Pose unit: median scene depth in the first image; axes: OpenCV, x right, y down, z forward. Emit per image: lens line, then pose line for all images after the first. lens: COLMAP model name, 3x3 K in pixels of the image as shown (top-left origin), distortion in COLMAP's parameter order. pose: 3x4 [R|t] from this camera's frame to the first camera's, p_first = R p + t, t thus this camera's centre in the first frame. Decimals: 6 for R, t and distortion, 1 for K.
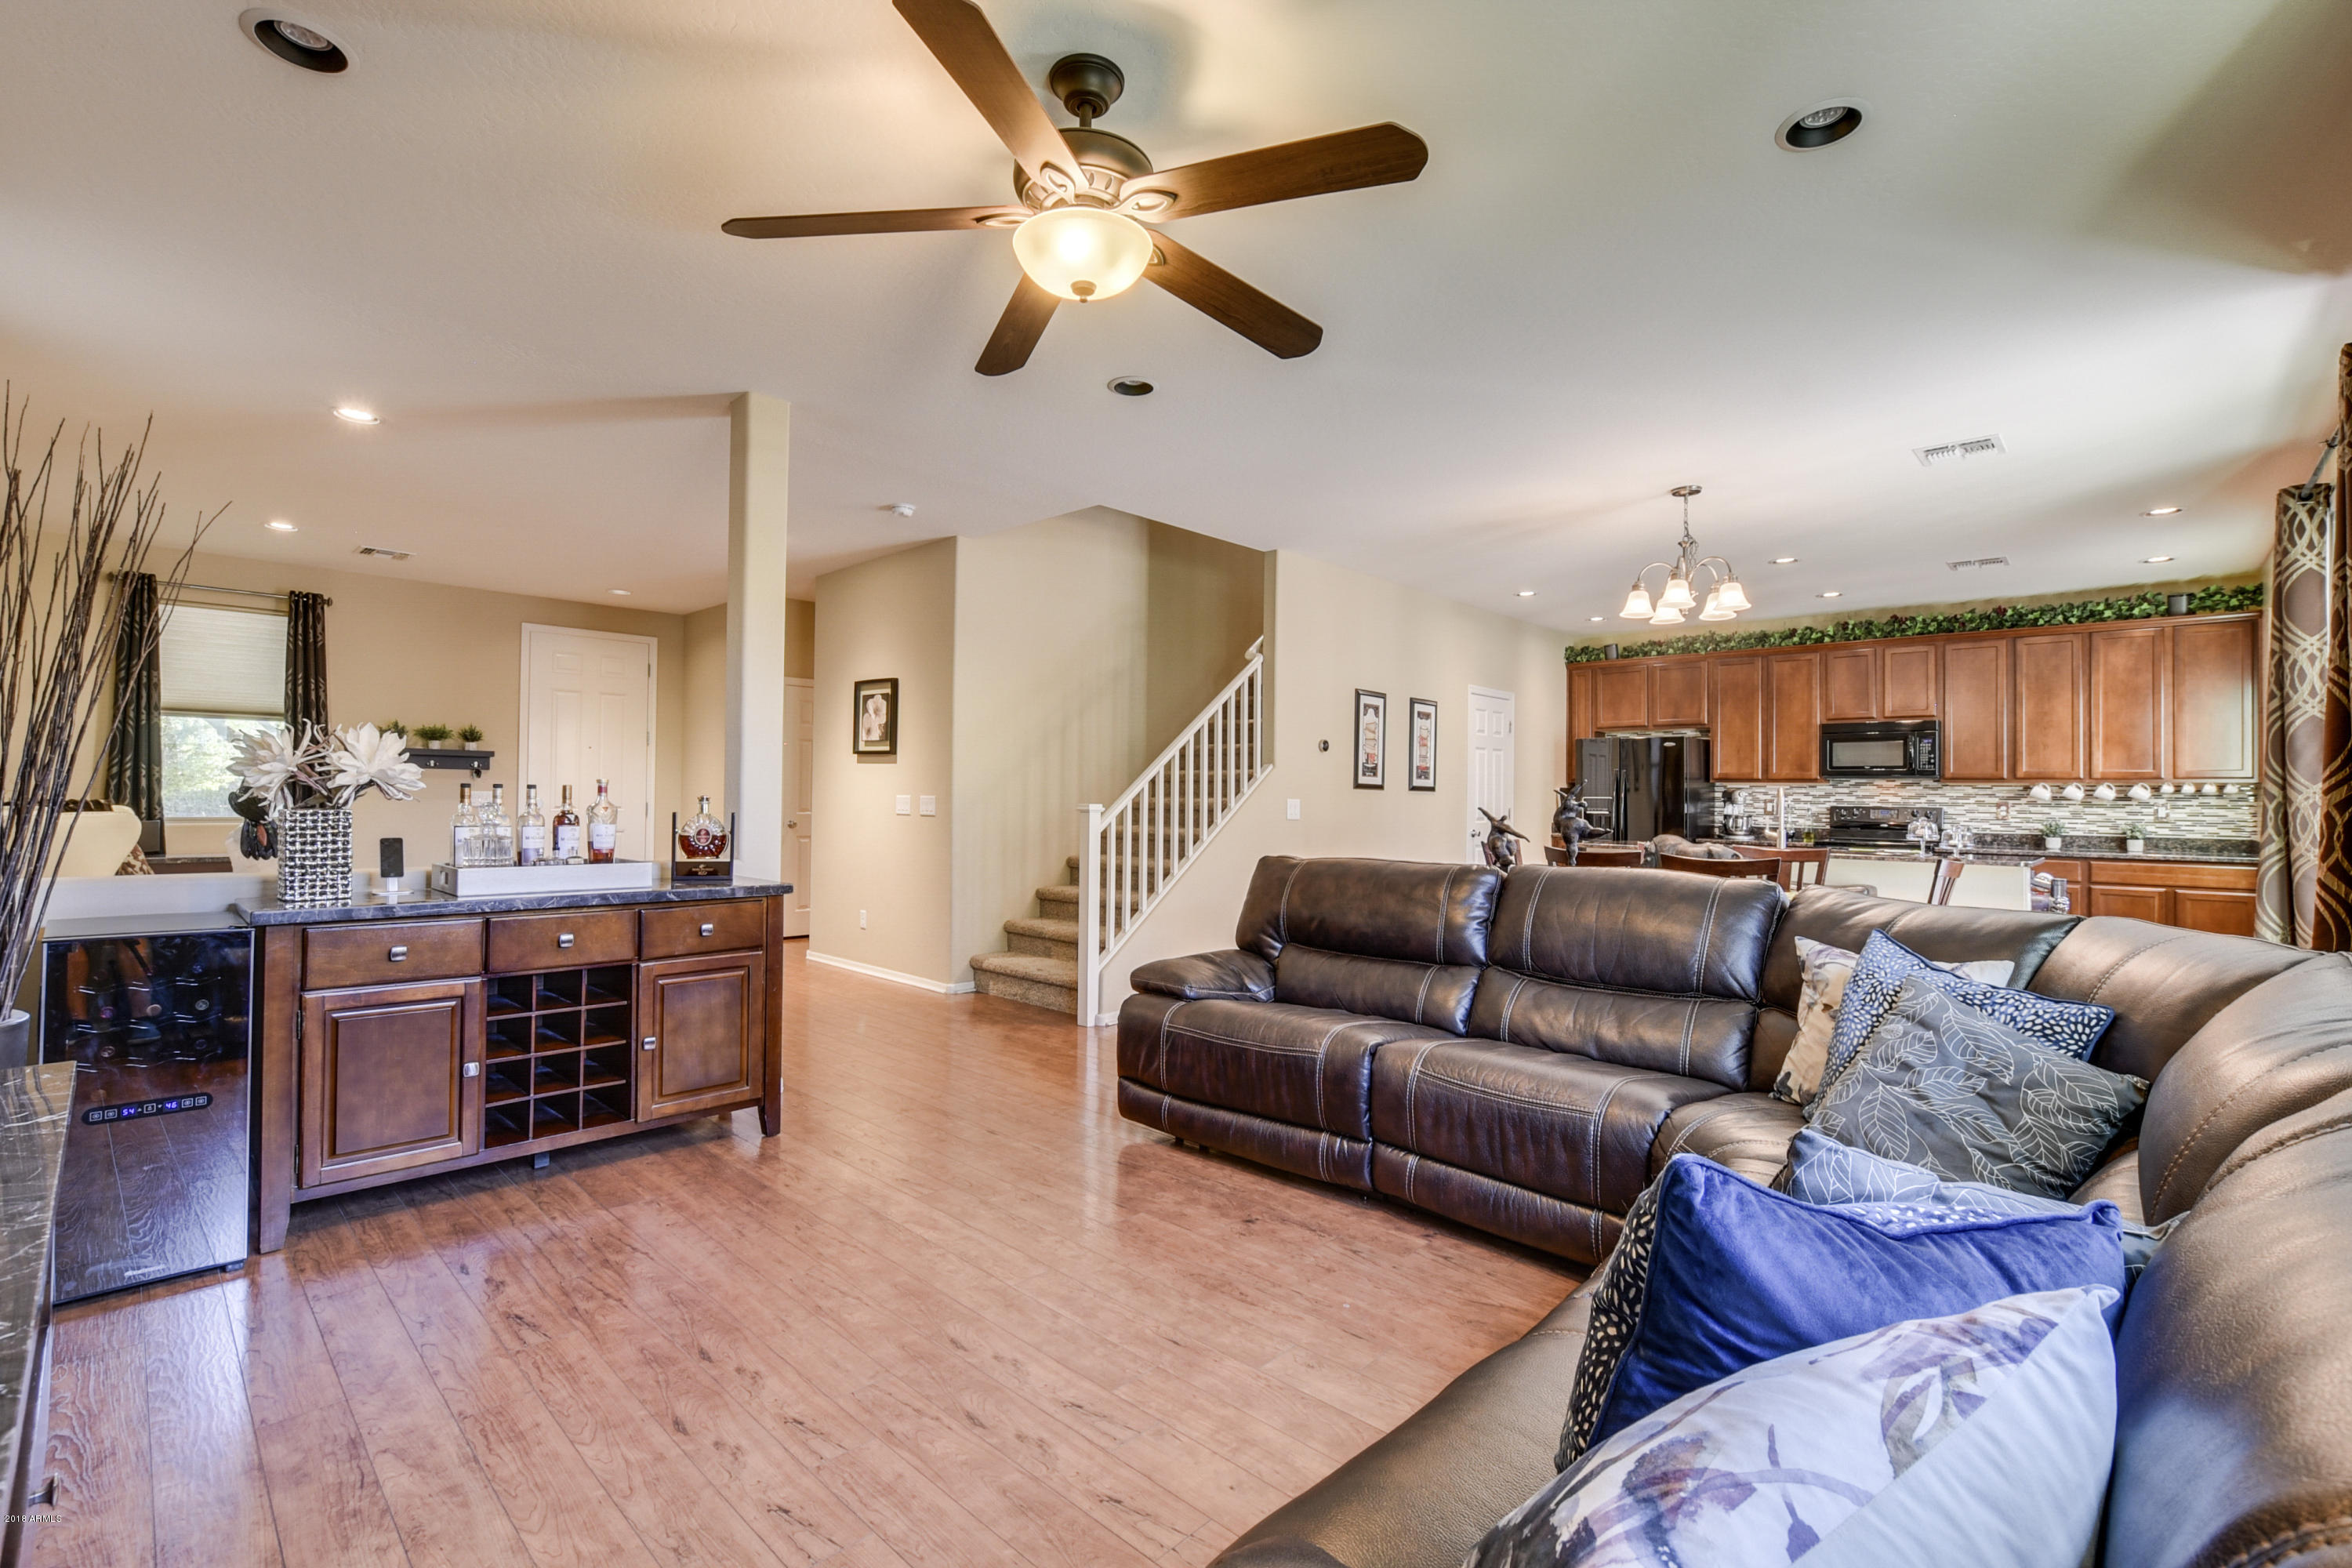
lens RADIAL K [[1028.6, 0, 1174.7], [0, 1028.6, 784.6], [0, 0, 1]] dist [-0.021096, 0.003970]
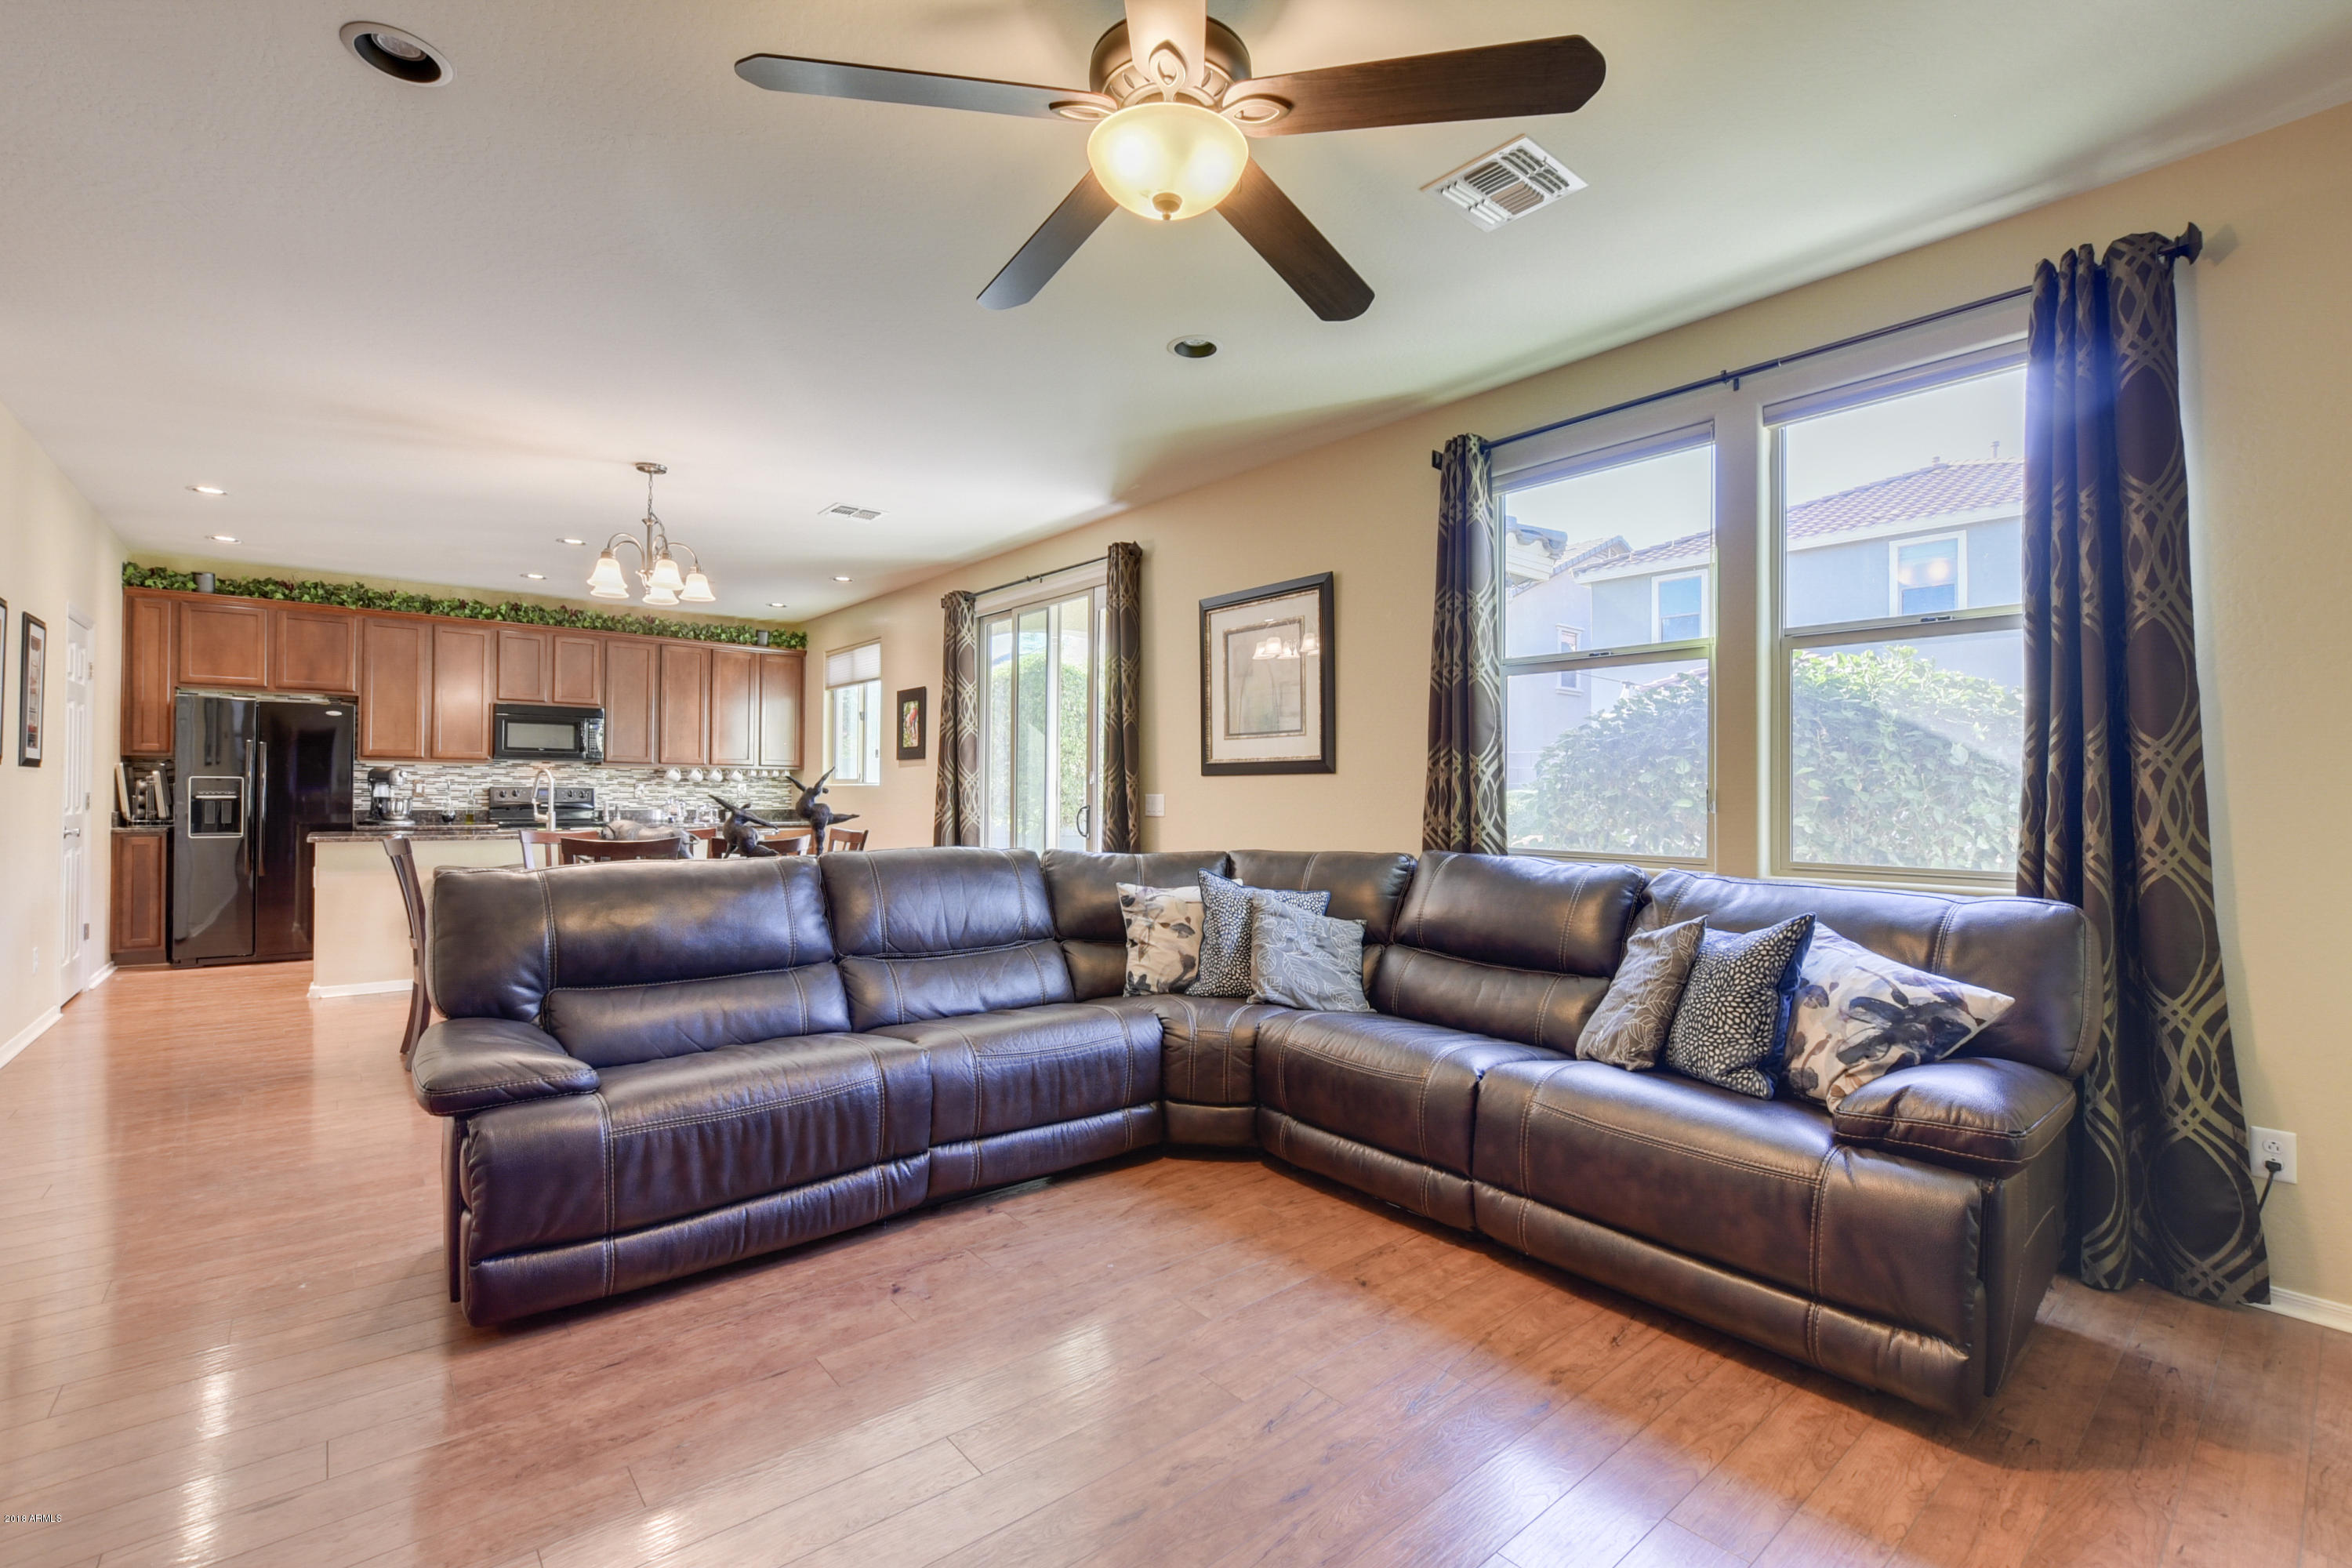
lens RADIAL K [[1028.6, 0, 1166.4], [0, 1028.6, 783.7], [0, 0, 1]] dist [-0.021096, 0.003970]
pose [[0.119804, -0.002791, 0.992794, -0.298061], [-0.019126, 0.999804, 0.005118, 0.000461], [-0.992613, -0.019602, 0.119727, 0.278943]]
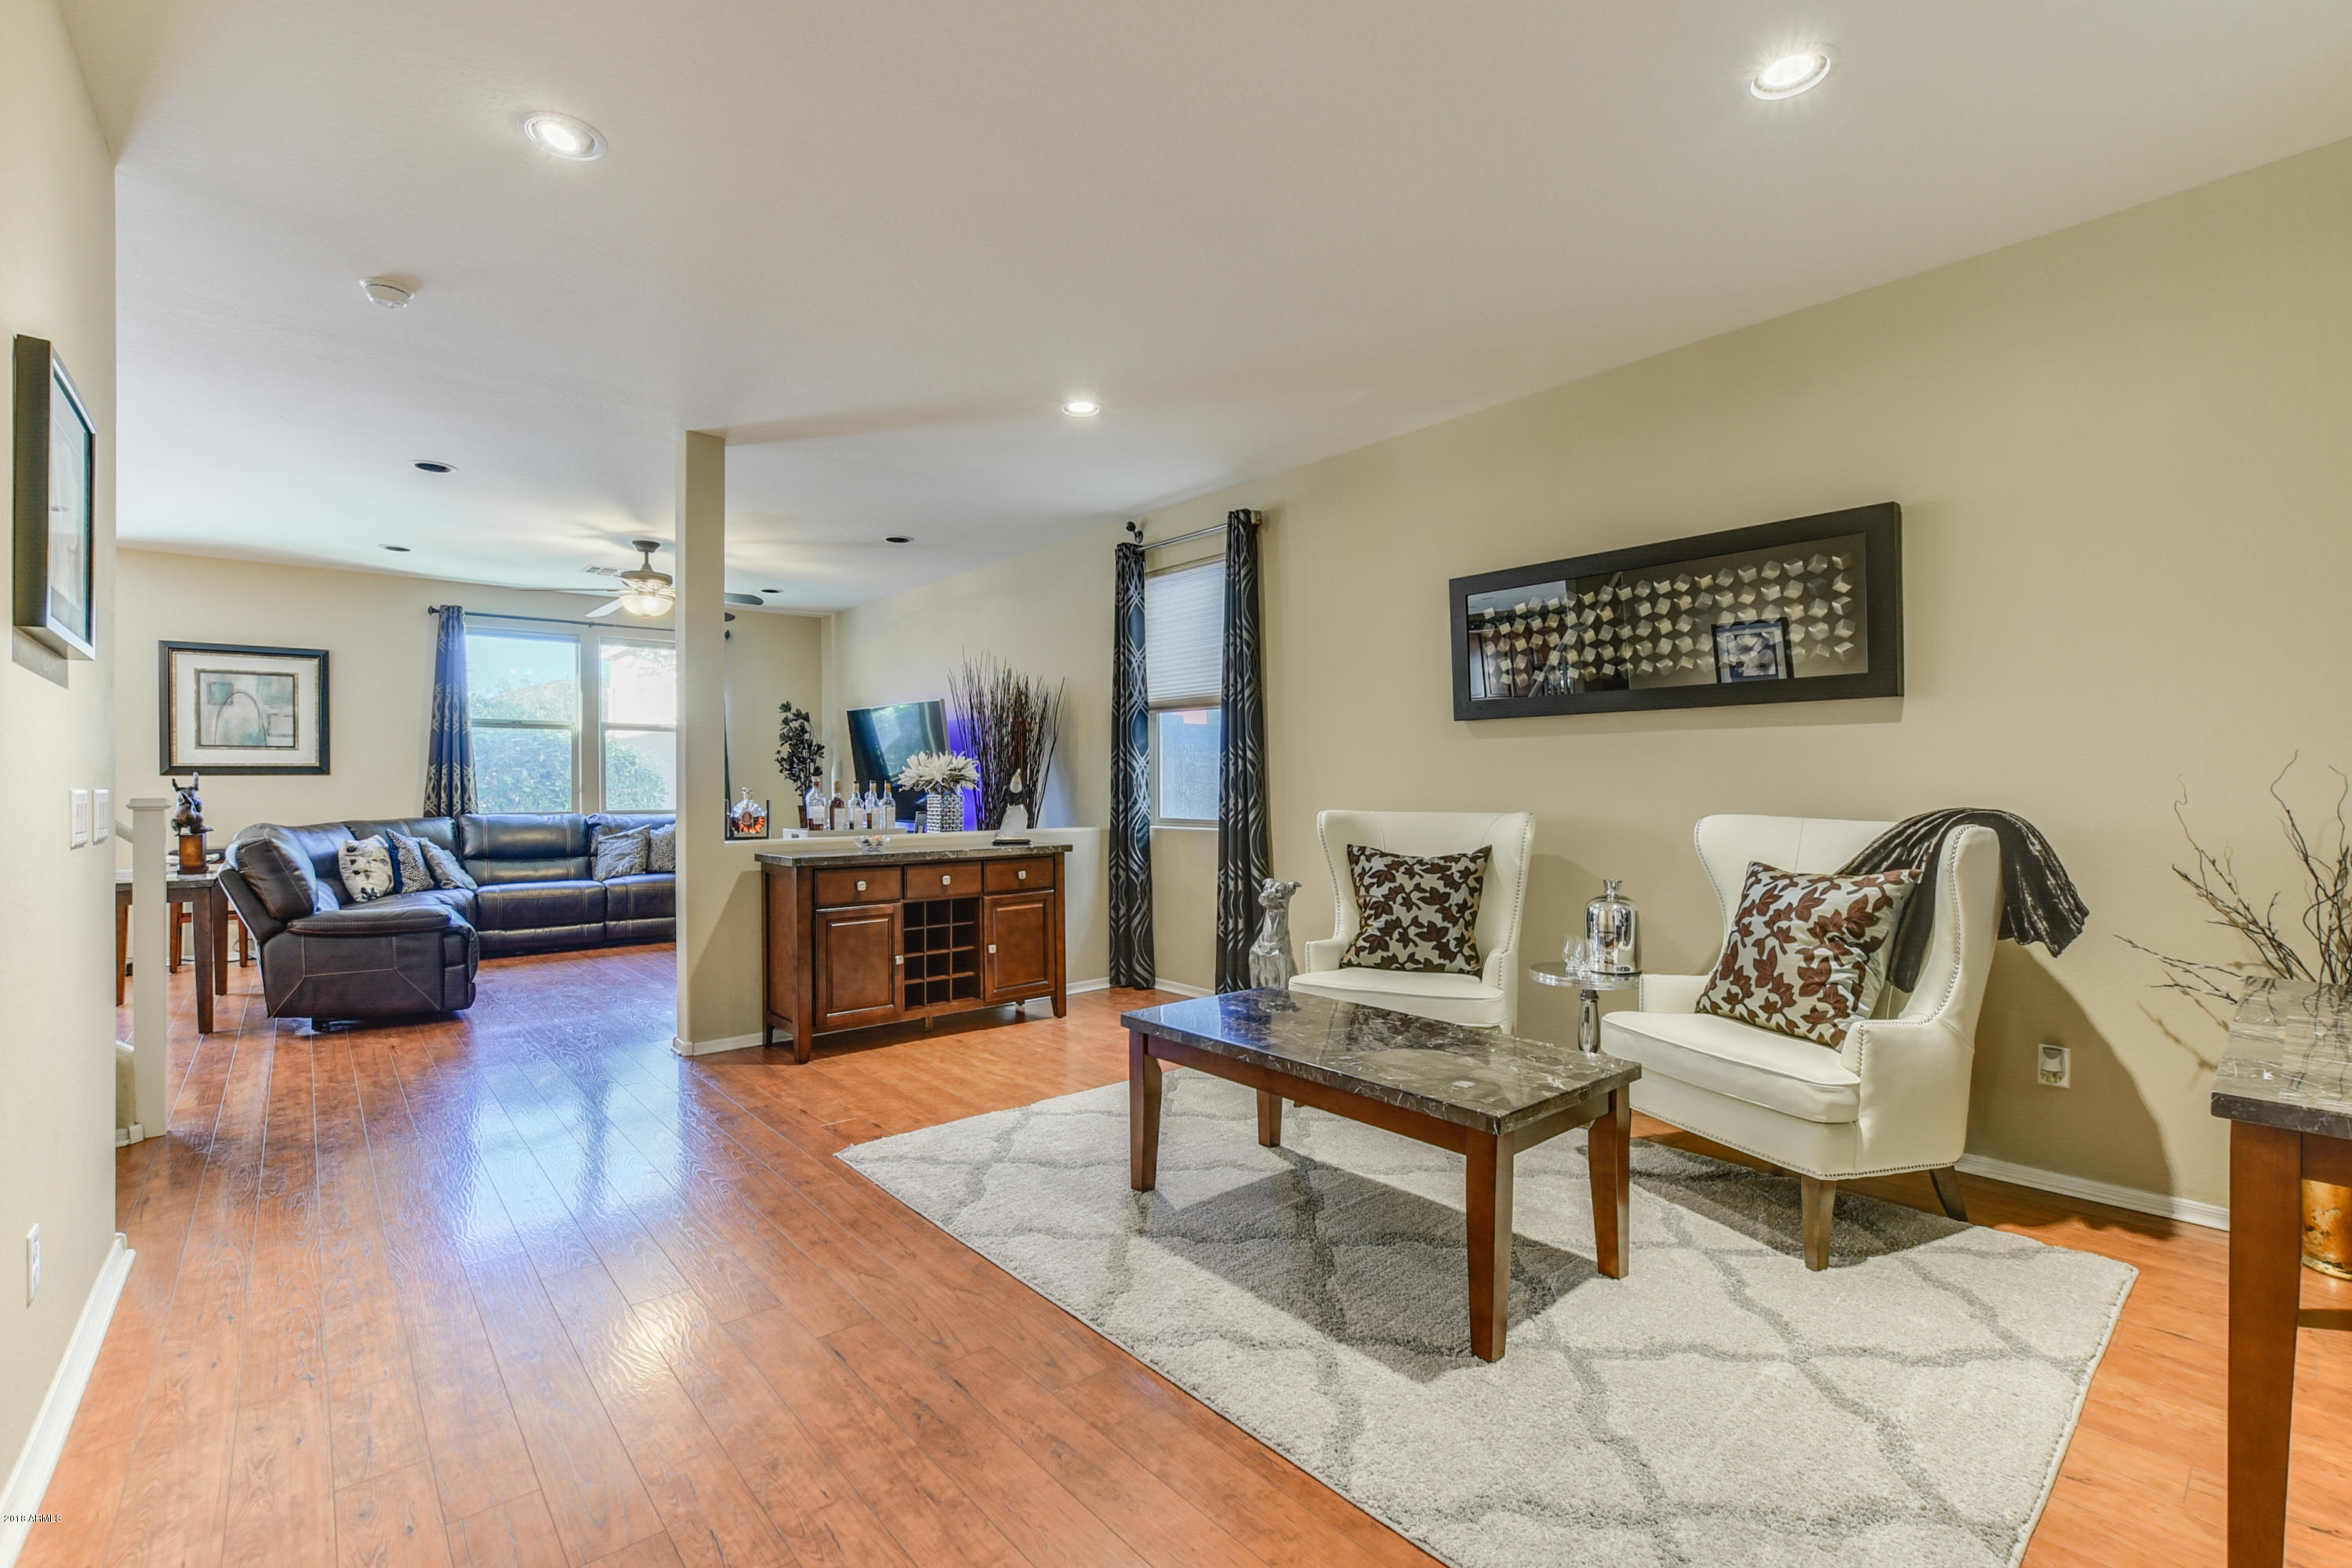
lens RADIAL K [[1028.6, 0, 1169.9], [0, 1028.6, 776.8], [0, 0, 1]] dist [-0.021096, 0.003970]
pose [[-0.994656, -0.006640, 0.103034, -0.601293], [-0.008507, 0.999807, -0.017686, 0.008280], [-0.102896, -0.018468, -0.994521, 1.191751]]
